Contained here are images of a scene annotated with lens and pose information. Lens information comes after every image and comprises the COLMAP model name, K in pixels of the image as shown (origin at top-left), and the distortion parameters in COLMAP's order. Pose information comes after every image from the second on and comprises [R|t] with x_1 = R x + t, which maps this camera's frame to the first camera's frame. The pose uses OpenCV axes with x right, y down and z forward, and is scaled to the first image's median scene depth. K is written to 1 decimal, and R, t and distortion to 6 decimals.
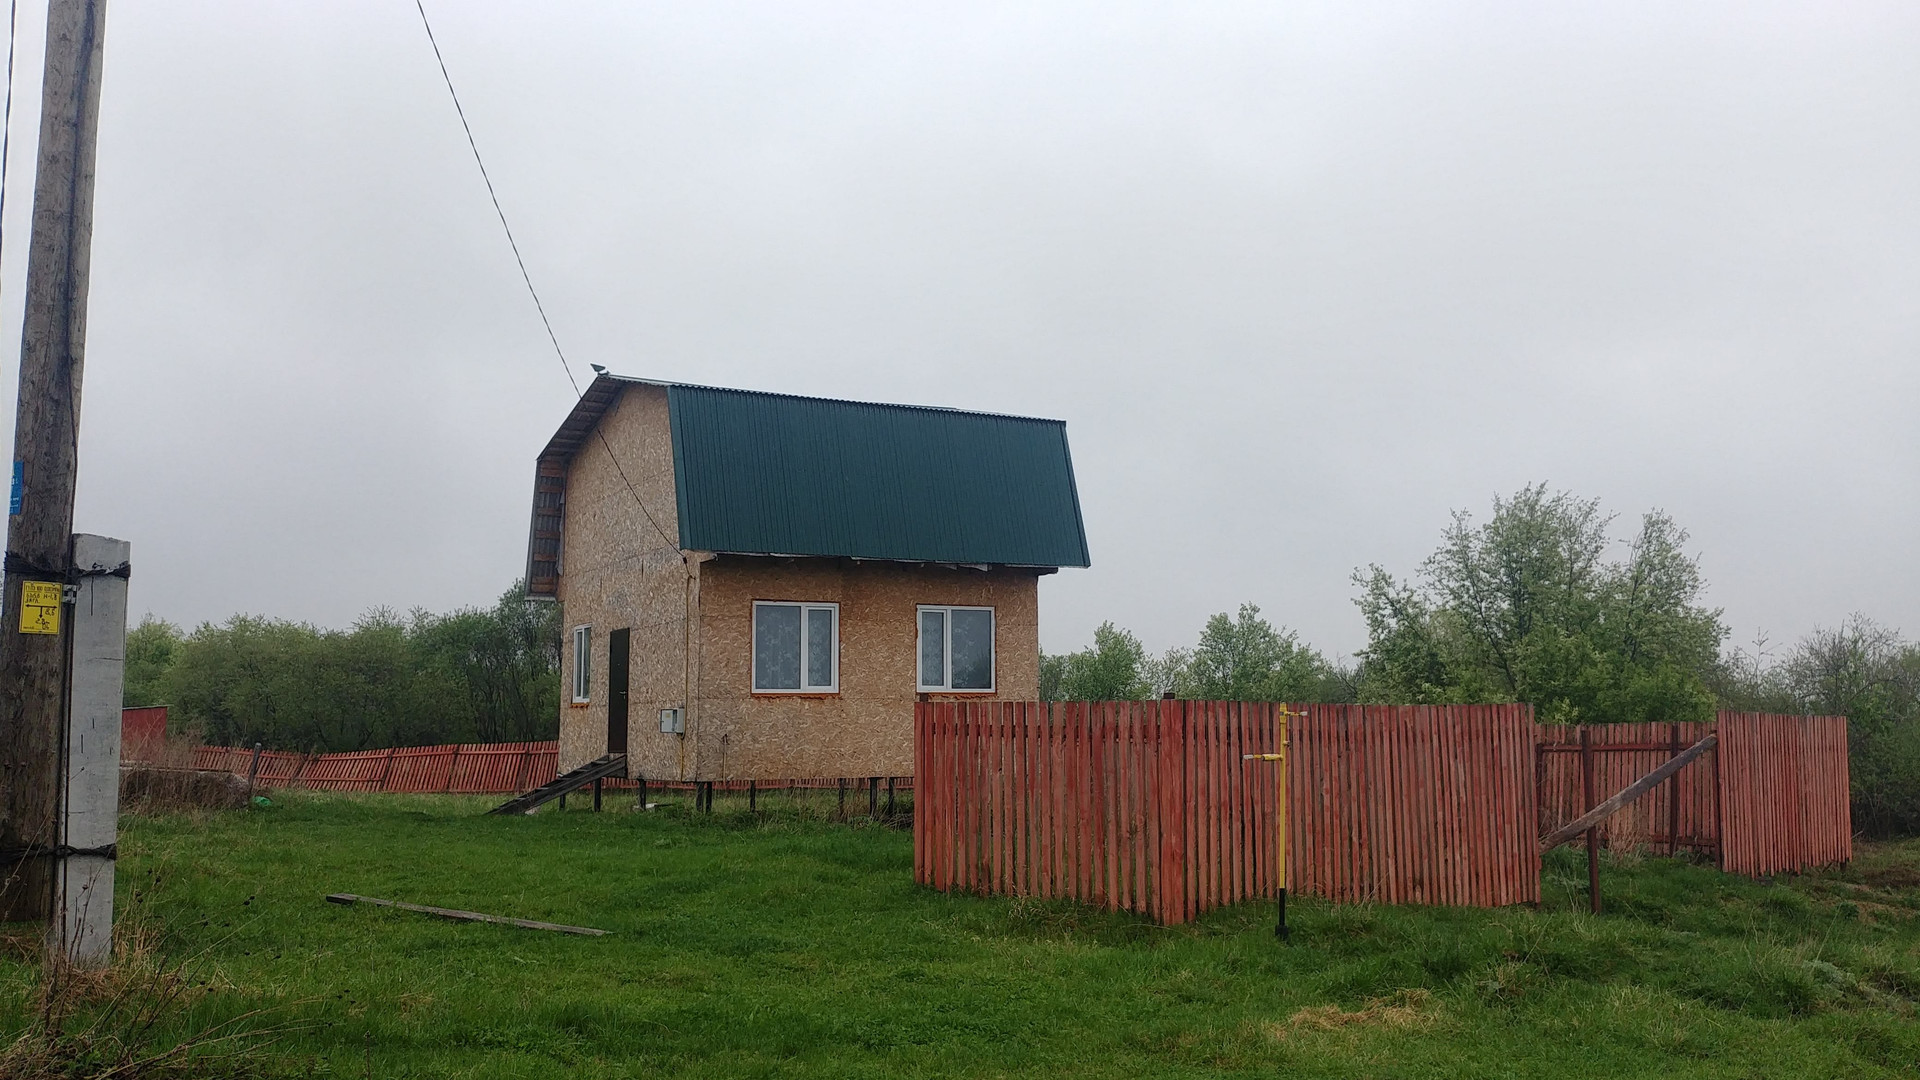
lens RADIAL K [[1585.3, 0, 960.0], [0, 1585.3, 540.0], [0, 0, 1]] dist [0.170133, -0.508349]
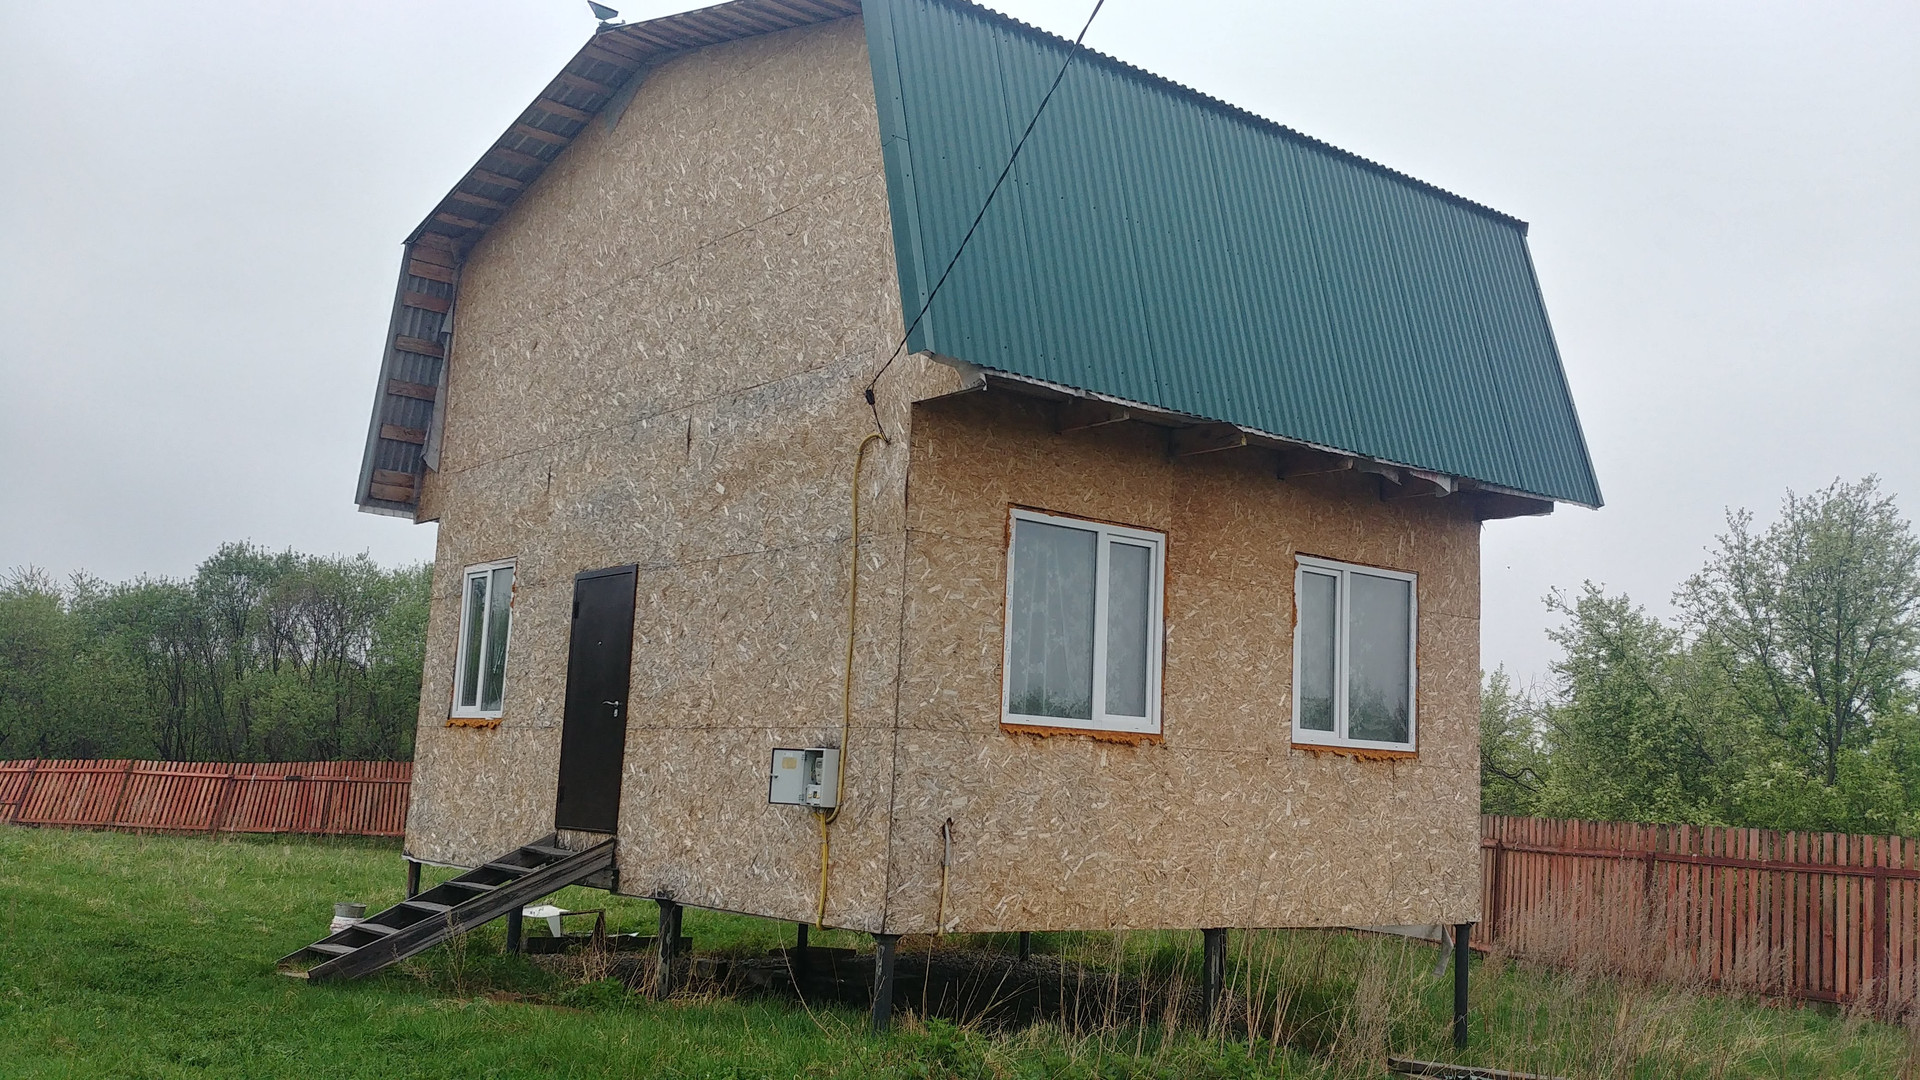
lens RADIAL K [[1639.8, 0, 960.0], [0, 1639.8, 540.0], [0, 0, 1]] dist [0.152315, -0.325490]
pose [[0.983838, 0.075823, 0.162213, -0.207097], [-0.072636, 0.997032, -0.025502, 0.057125], [-0.163665, 0.013307, 0.986426, 0.545482]]
